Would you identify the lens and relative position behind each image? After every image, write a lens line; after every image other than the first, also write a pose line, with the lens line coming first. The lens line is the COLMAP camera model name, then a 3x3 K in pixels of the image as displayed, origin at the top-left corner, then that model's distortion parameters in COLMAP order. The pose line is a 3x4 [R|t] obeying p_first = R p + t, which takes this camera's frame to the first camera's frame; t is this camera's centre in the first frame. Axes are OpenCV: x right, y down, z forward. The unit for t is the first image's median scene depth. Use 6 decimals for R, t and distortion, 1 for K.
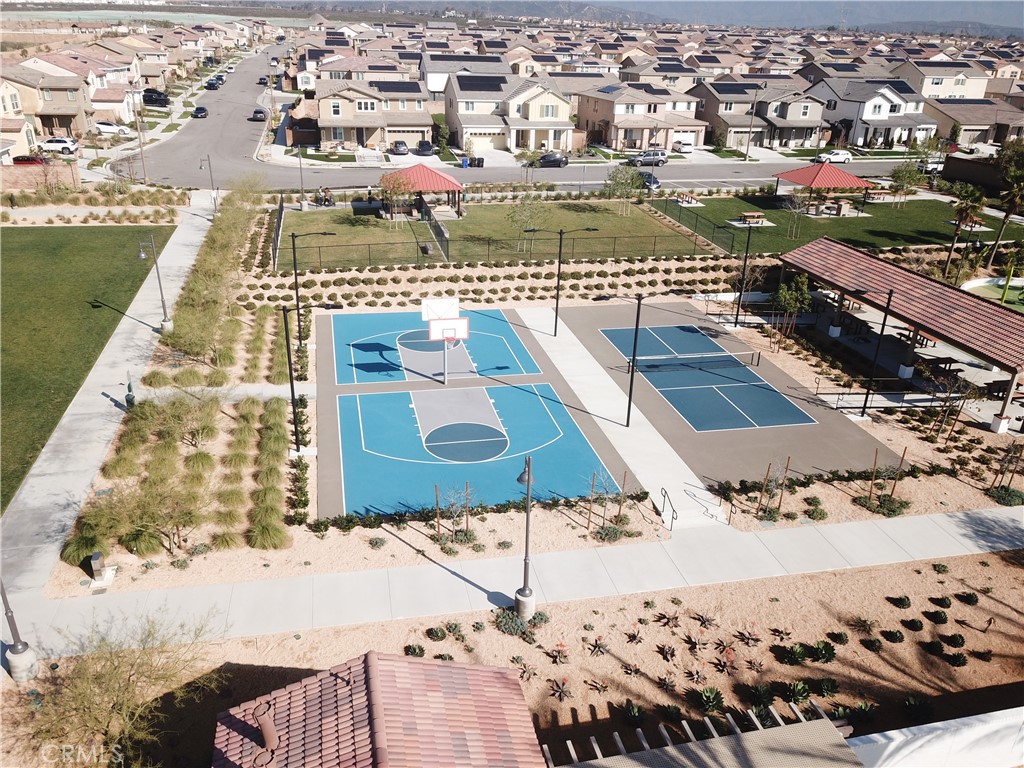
lens RADIAL K [[782.1, 0, 512.0], [0, 782.1, 384.0], [0, 0, 1]] dist [0.008805, 0.003326]
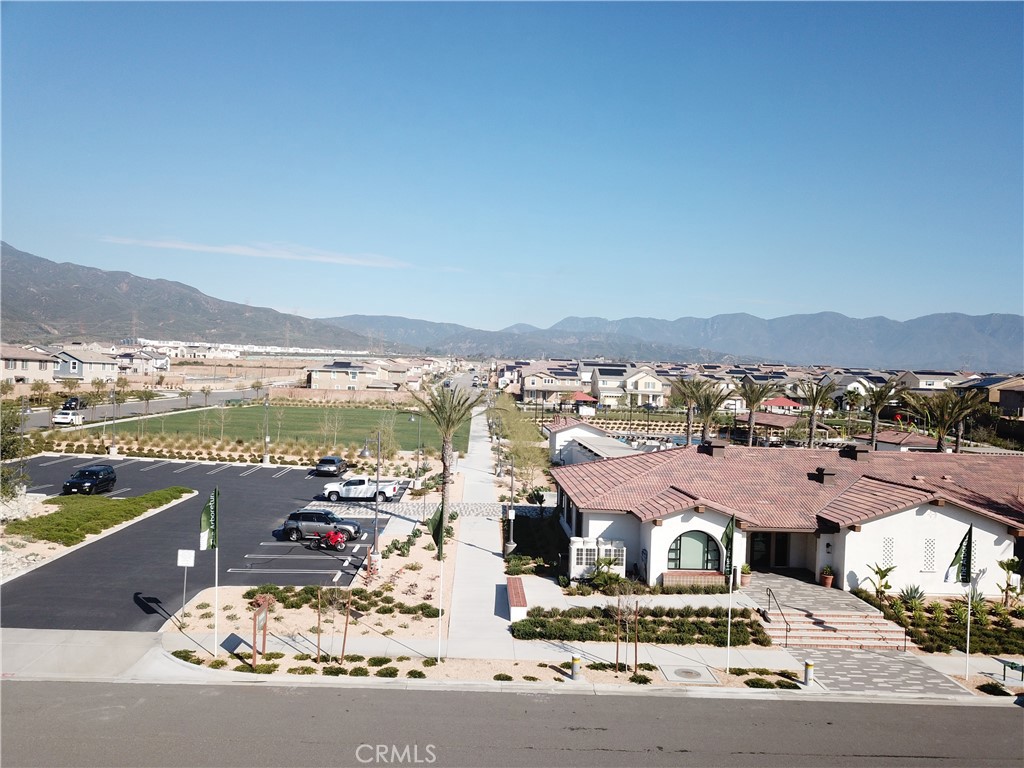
lens RADIAL K [[793.3, 0, 512.0], [0, 793.3, 384.0], [0, 0, 1]] dist [-0.002707, -0.000914]
pose [[0.983524, 0.002805, -0.180757, 0.064775], [-0.075839, 0.914042, -0.398467, 0.387500], [0.164101, 0.405610, 0.899195, -0.668226]]
